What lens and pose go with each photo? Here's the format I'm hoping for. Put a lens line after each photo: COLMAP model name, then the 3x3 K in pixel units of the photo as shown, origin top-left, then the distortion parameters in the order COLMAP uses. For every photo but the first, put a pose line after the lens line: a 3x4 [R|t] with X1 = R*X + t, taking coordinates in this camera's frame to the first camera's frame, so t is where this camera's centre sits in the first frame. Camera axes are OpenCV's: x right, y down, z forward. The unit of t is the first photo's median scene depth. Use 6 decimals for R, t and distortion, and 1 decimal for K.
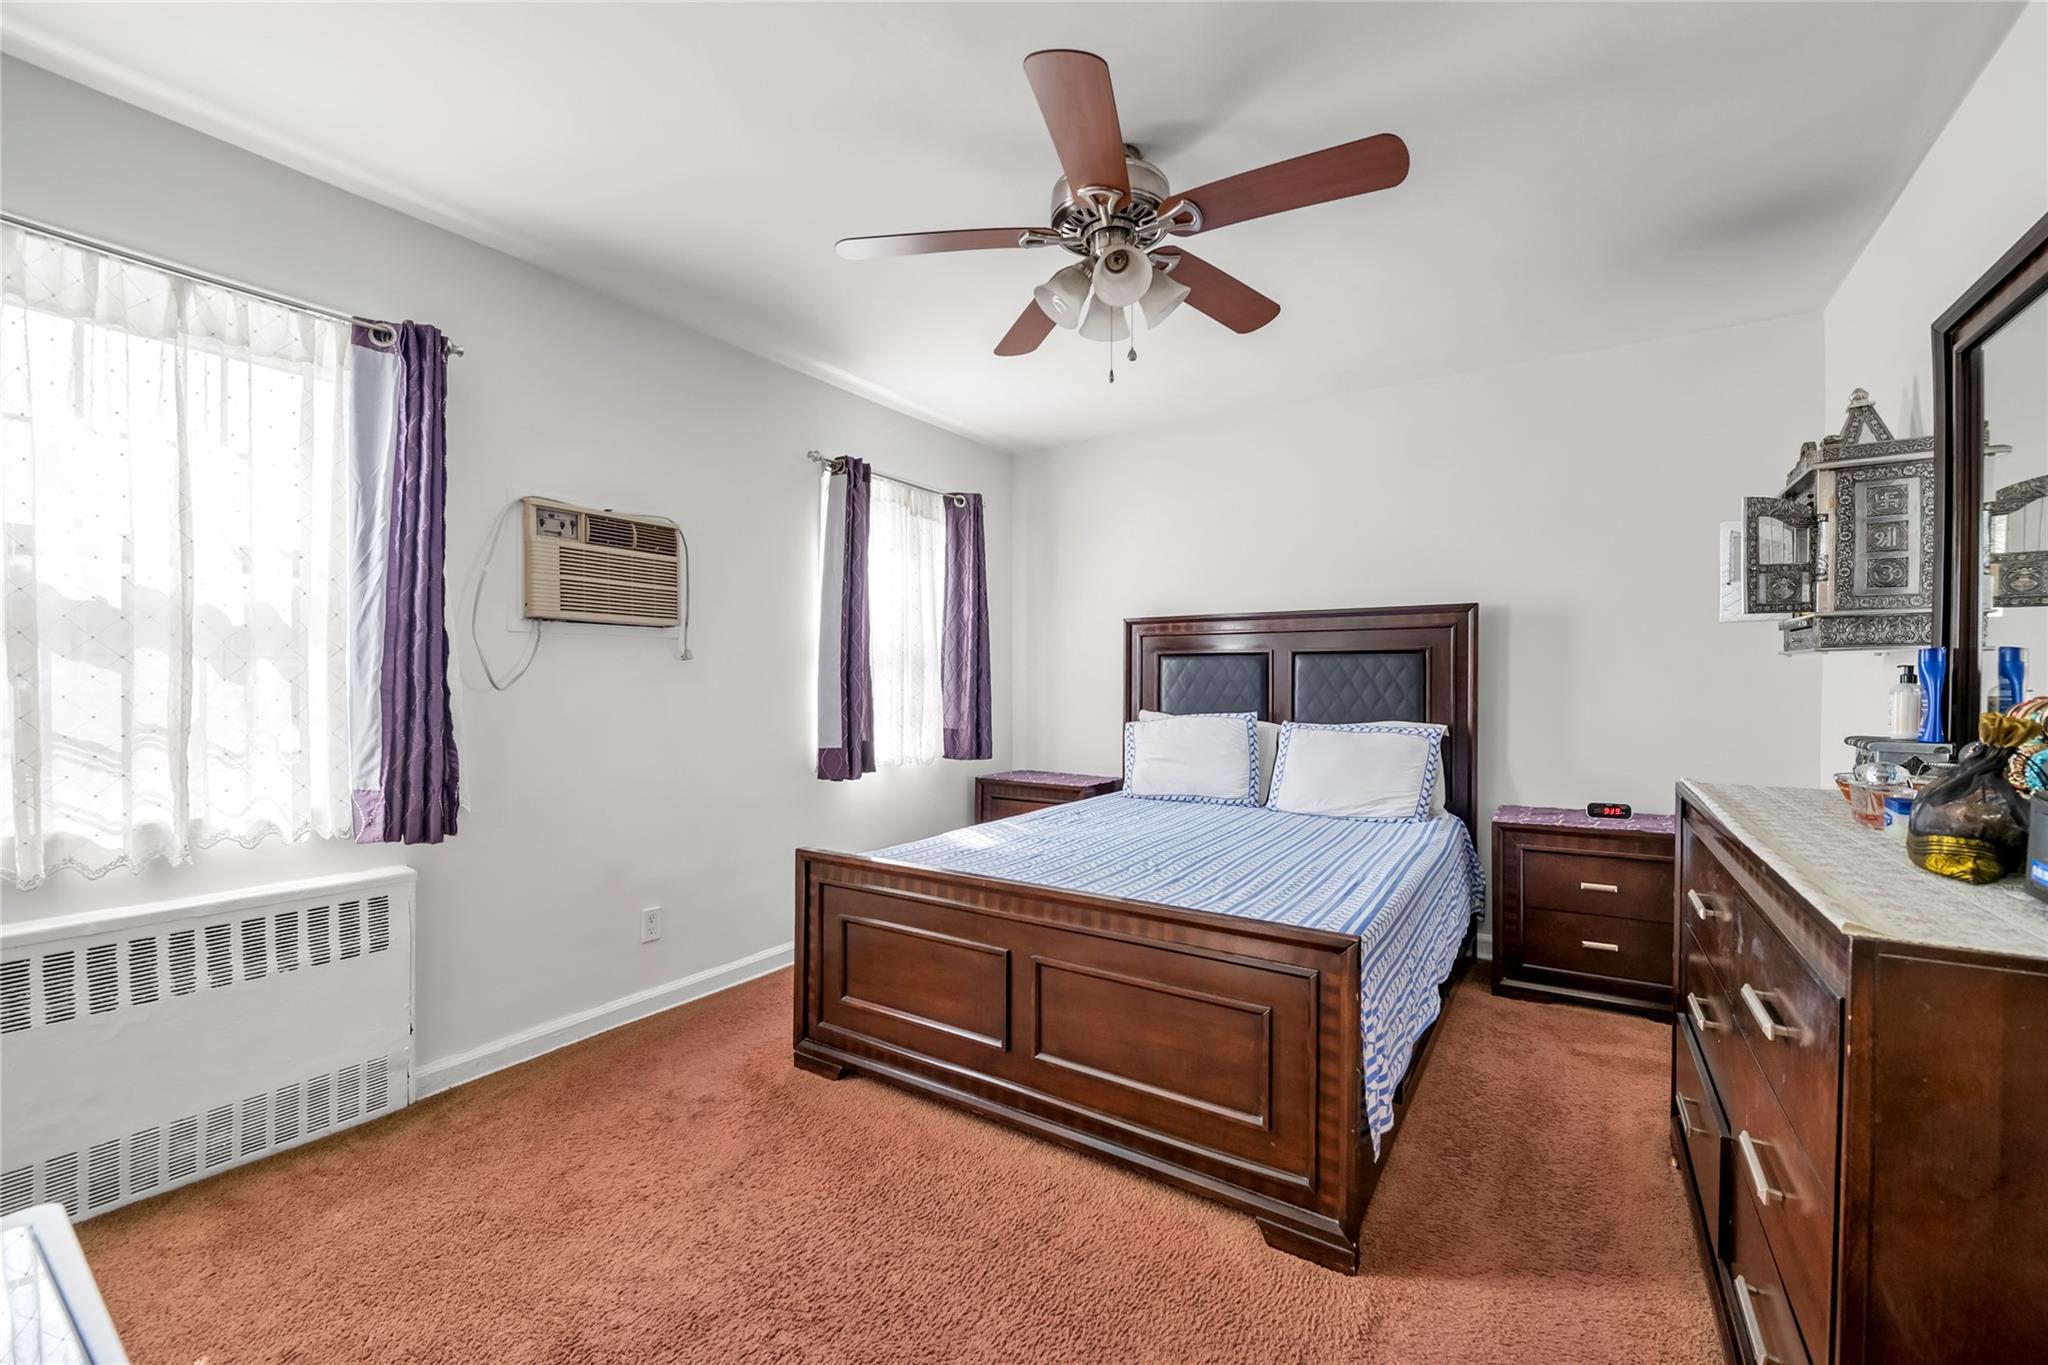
lens RADIAL K [[824.5, 0, 1025.4], [0, 824.5, 690.4], [0, 0, 1]] dist [-0.013700, 0.000498]
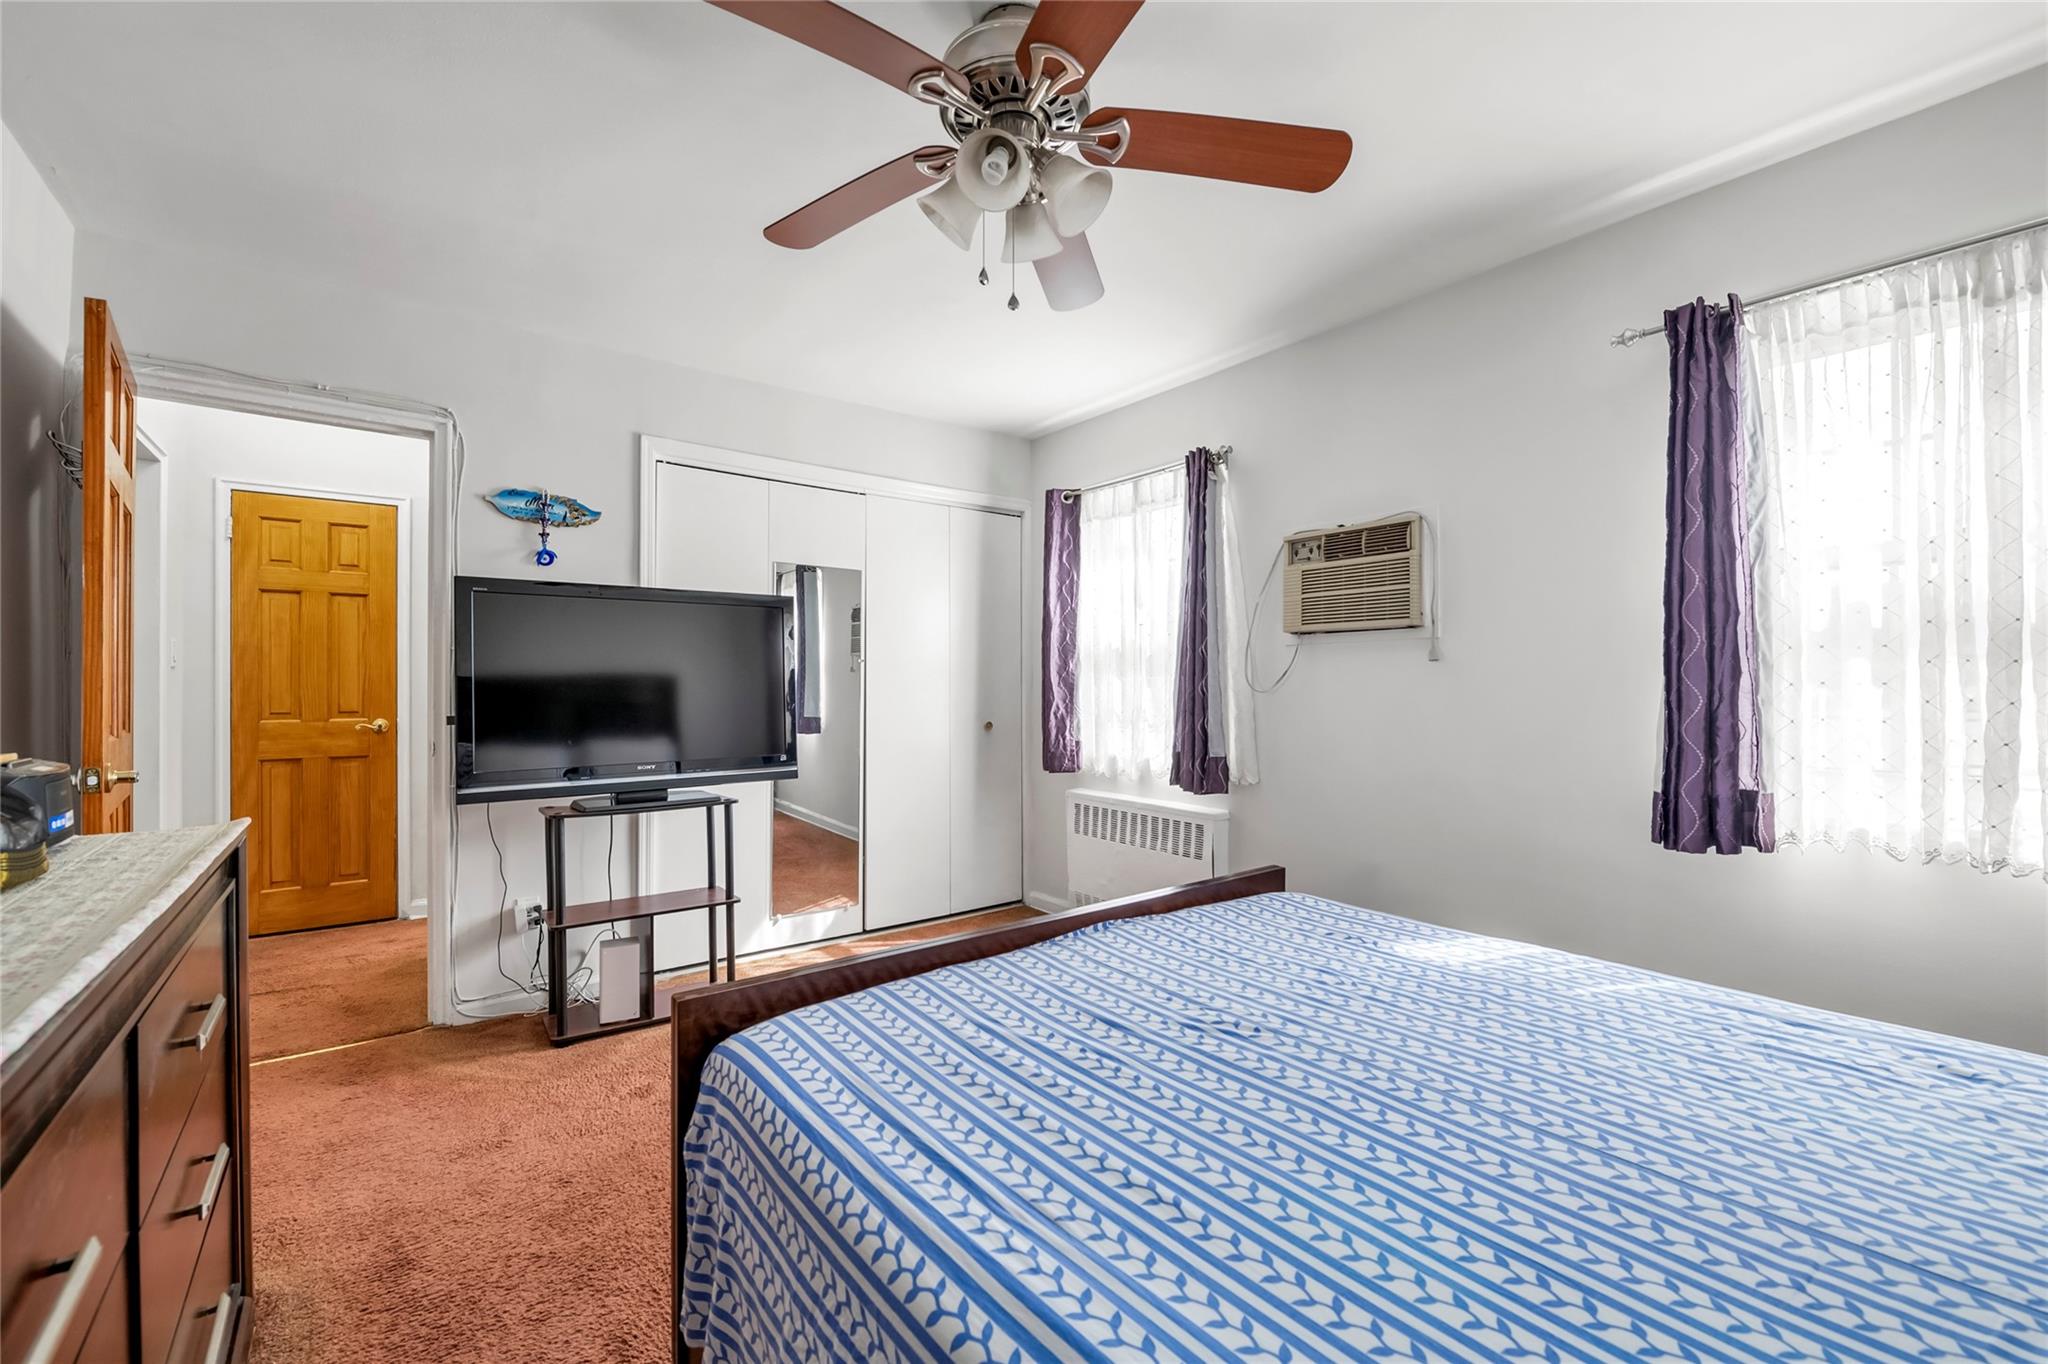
lens RADIAL K [[833.3, 0, 1024.2], [0, 833.3, 681.4], [0, 0, 1]] dist [-0.001449, -0.000029]
pose [[-0.319064, 0.001975, -0.947731, 0.685488], [-0.002536, 0.999992, 0.002938, -0.019173], [0.947730, 0.003341, -0.319057, 1.000302]]
